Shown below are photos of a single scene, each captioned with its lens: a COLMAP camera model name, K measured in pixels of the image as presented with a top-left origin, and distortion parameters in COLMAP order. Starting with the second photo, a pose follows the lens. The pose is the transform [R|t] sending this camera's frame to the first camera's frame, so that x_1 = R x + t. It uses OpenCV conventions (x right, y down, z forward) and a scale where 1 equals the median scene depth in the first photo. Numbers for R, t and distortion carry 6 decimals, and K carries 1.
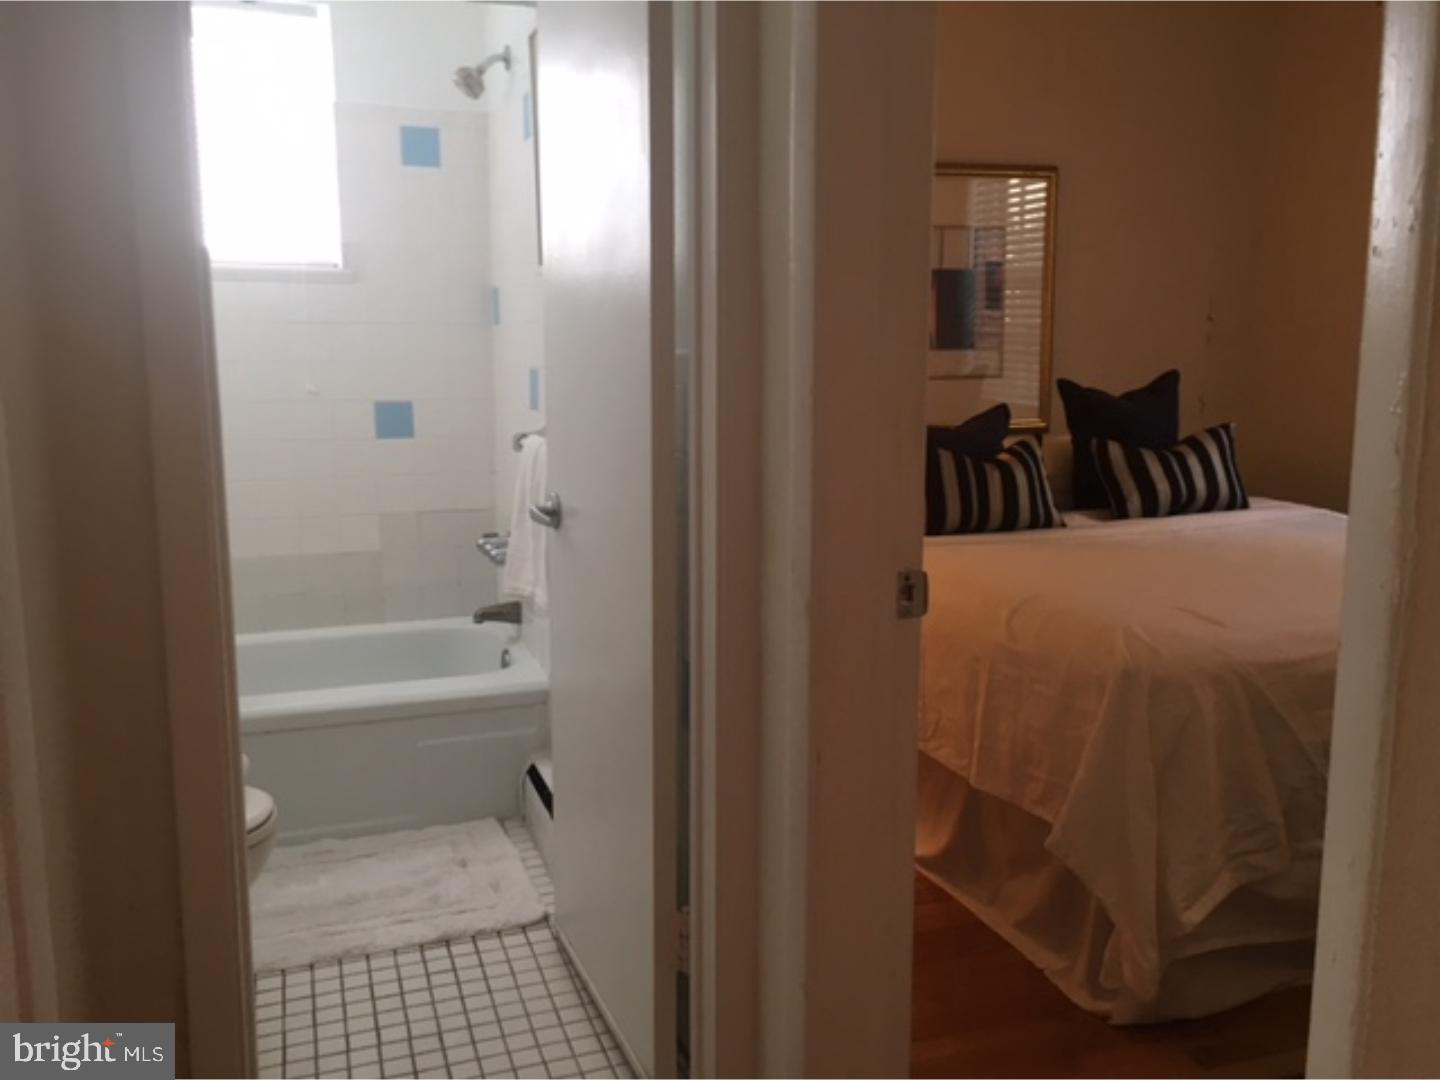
lens RADIAL K [[1219.4, 0, 720.0], [0, 1219.4, 540.0], [0, 0, 1]] dist [0.076524, -0.105594]
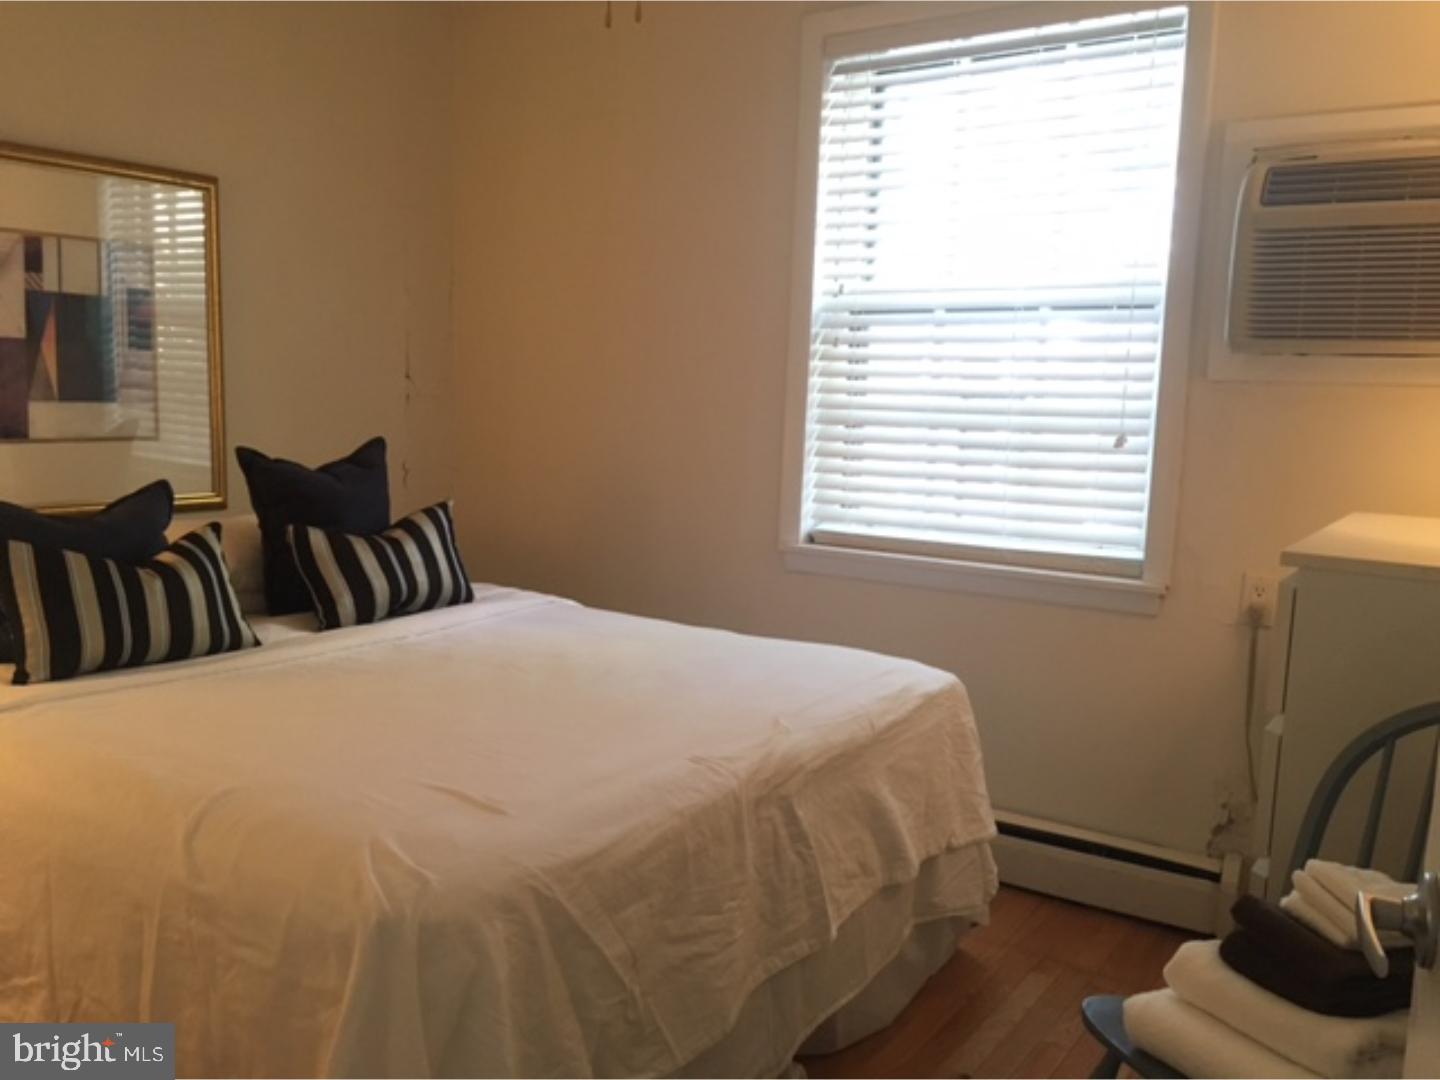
lens RADIAL K [[1219.4, 0, 720.0], [0, 1219.4, 540.0], [0, 0, 1]] dist [0.076524, -0.105594]
pose [[0.796532, -0.038647, 0.603361, 0.049185], [0.058801, 0.998176, -0.013691, -0.045486], [-0.601731, 0.046384, 0.797351, 0.206880]]
